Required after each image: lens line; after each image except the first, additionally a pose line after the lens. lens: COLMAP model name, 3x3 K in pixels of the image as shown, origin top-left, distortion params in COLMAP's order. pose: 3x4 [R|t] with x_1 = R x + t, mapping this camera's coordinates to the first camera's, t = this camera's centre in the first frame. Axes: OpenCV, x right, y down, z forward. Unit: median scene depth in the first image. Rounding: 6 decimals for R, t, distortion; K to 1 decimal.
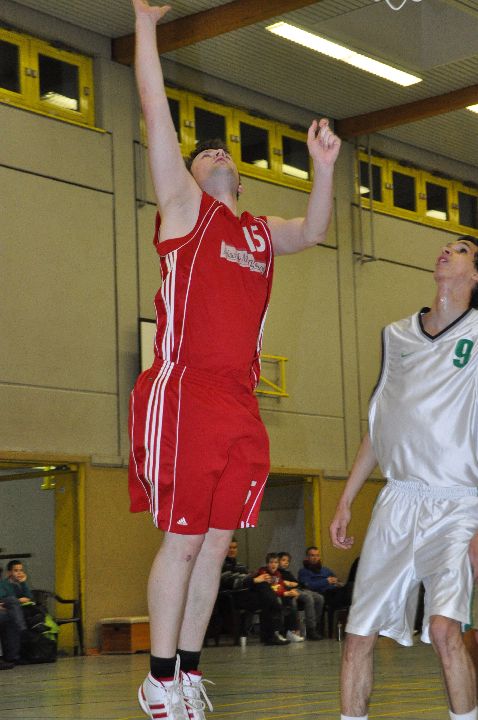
lens RADIAL K [[1589.6, 0, 241.6], [0, 1589.6, 360.3], [0, 0, 1]] dist [0.538492, 0.000000]
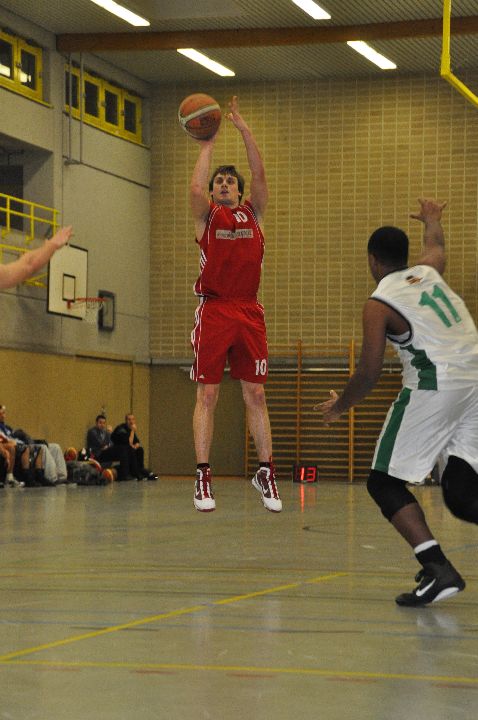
lens RADIAL K [[2211.0, 0, 224.0], [0, 2211.0, 352.9], [0, 0, 1]] dist [0.924037, 0.000000]
pose [[0.920692, 0.053523, 0.386604, -0.480490], [-0.090233, 0.992906, 0.077428, -0.068242], [-0.379717, -0.106172, 0.918990, -0.583297]]
